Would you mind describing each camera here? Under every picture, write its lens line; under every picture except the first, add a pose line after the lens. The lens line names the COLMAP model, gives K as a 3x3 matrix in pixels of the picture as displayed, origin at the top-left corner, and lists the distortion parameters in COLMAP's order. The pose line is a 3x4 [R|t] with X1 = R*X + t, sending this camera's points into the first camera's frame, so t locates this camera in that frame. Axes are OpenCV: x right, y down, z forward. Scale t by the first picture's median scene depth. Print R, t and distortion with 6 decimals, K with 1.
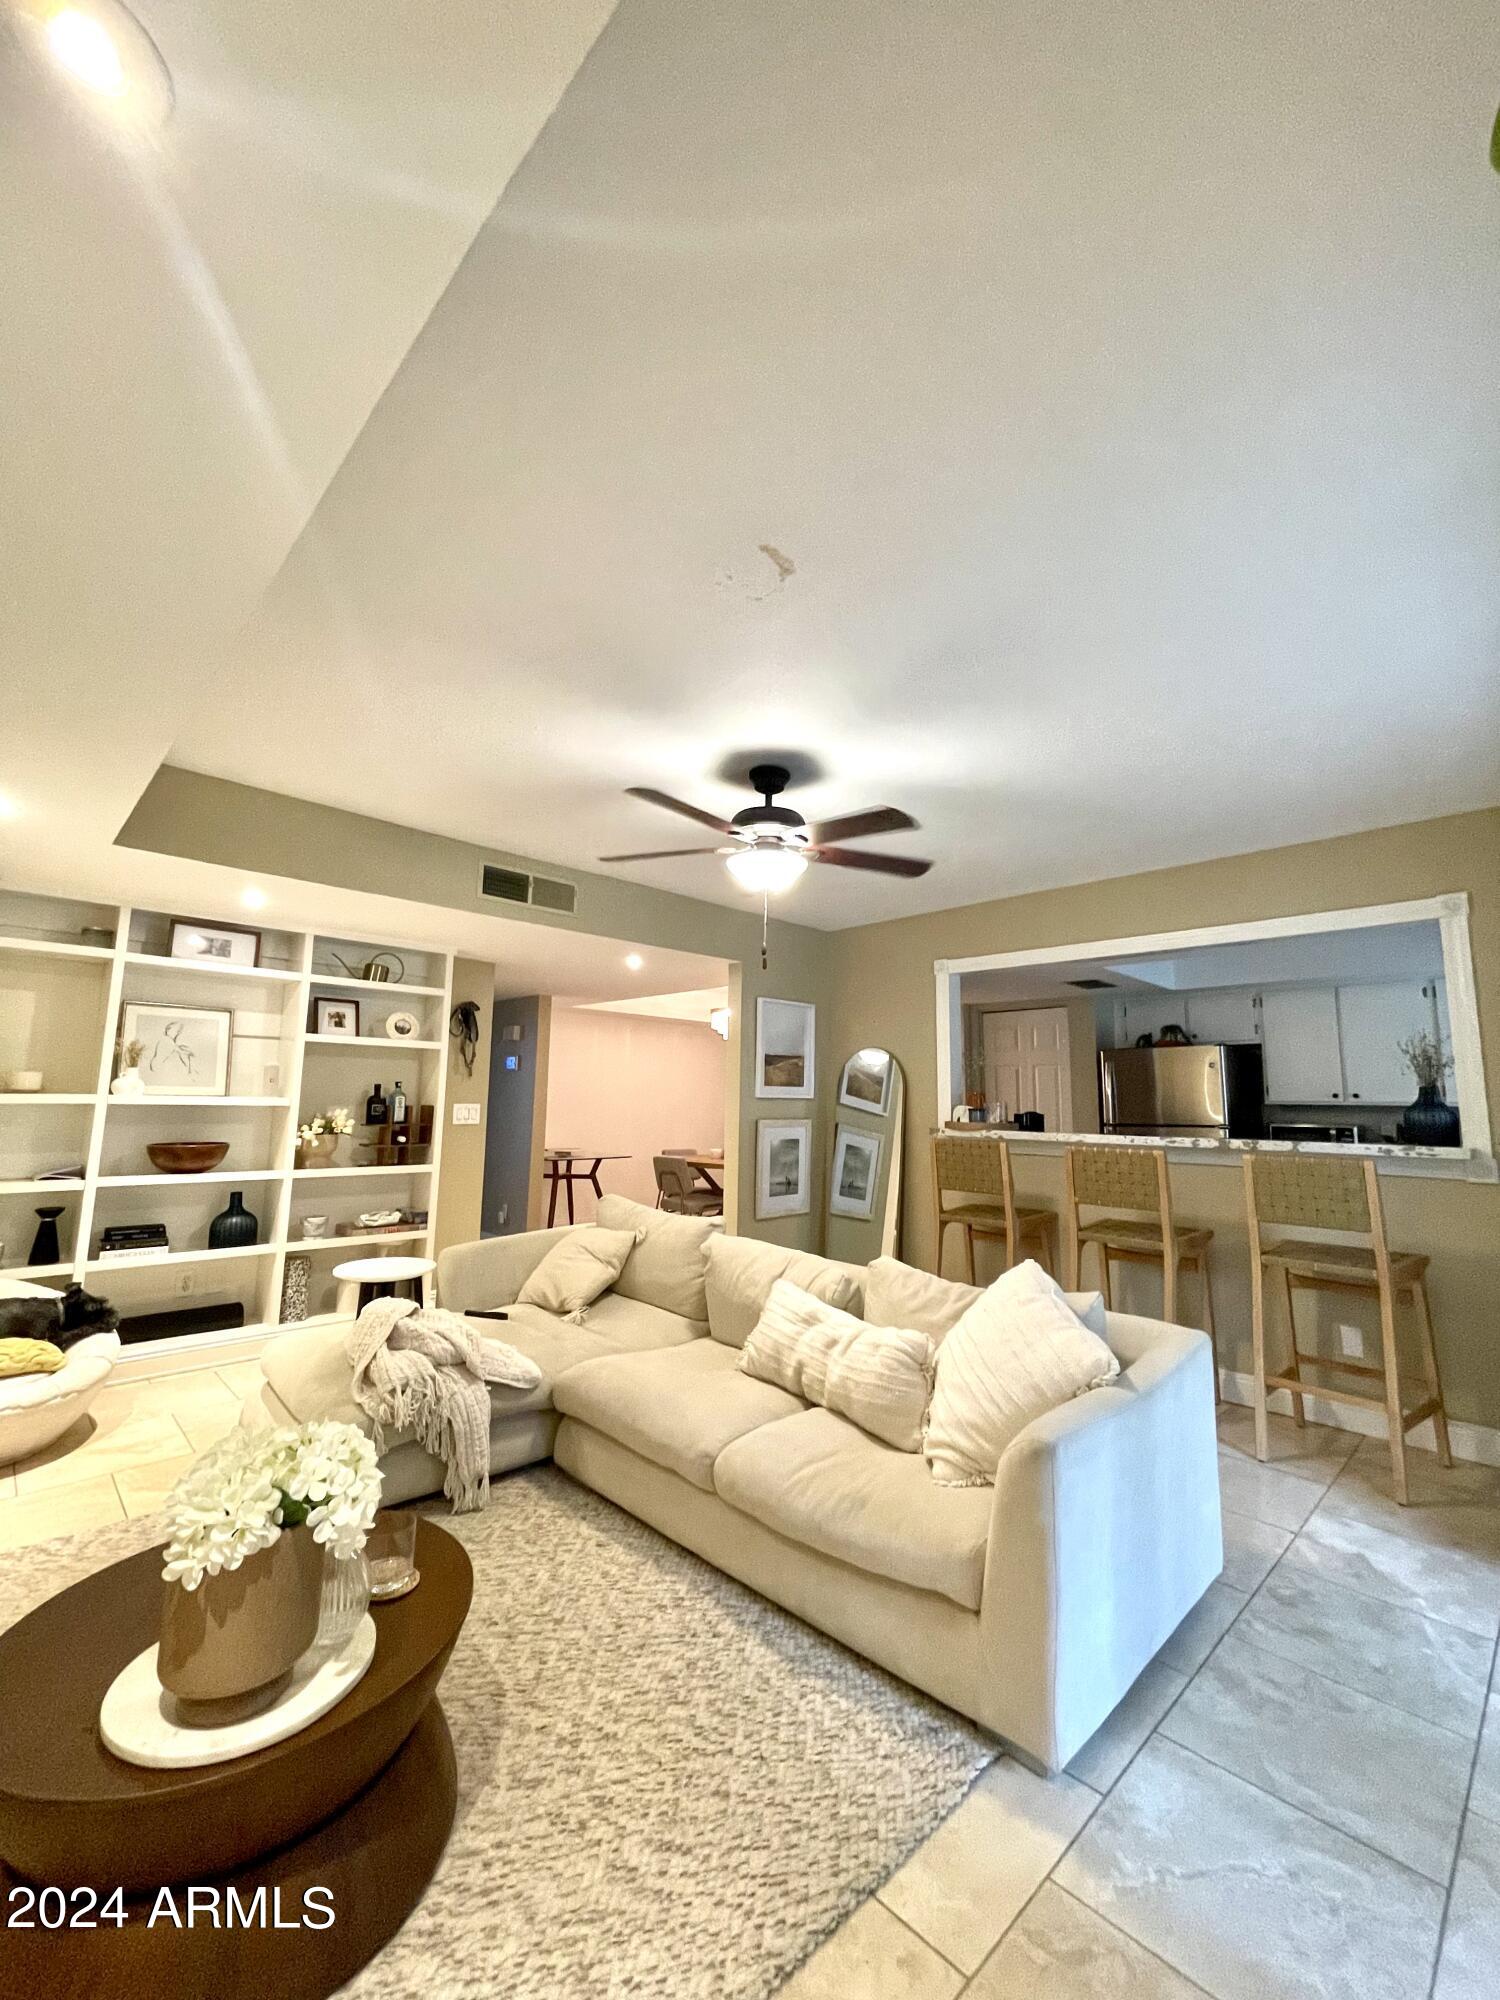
lens RADIAL K [[810.0, 0, 750.7], [0, 810.0, 993.8], [0, 0, 1]] dist [-0.000655, -0.000251]
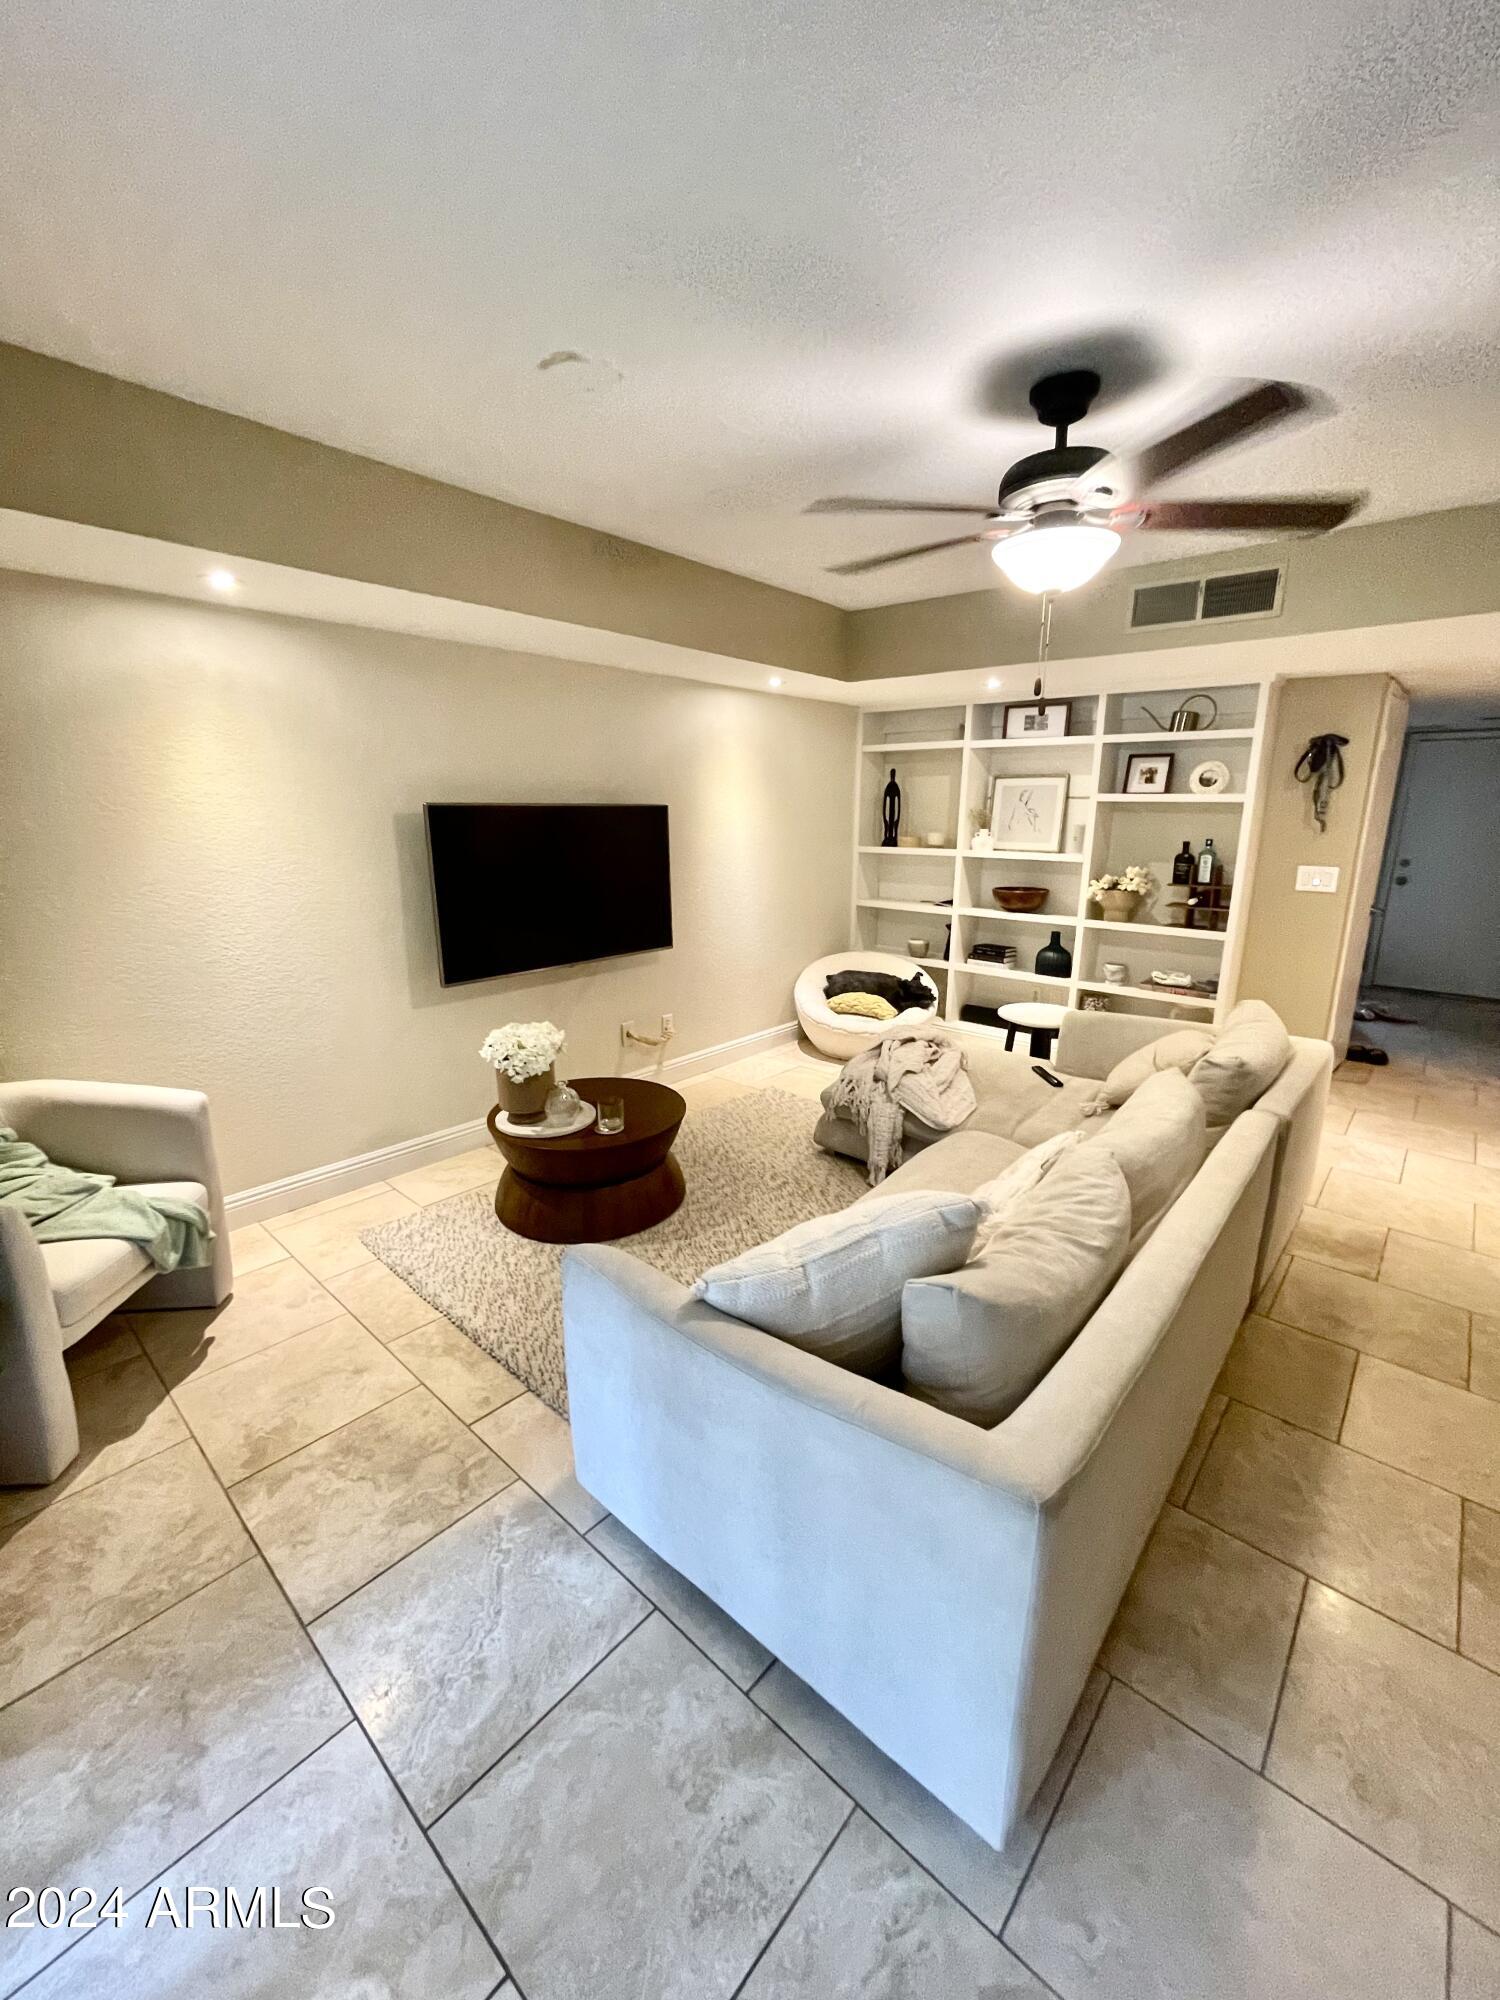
lens RADIAL K [[810.0, 0, 750.7], [0, 810.0, 993.8], [0, 0, 1]] dist [-0.000655, -0.000251]
pose [[0.080480, 0.208874, -0.974625, 0.516848], [0.129469, 0.967323, 0.218000, 0.012060], [0.988312, -0.143729, 0.050808, 0.471194]]
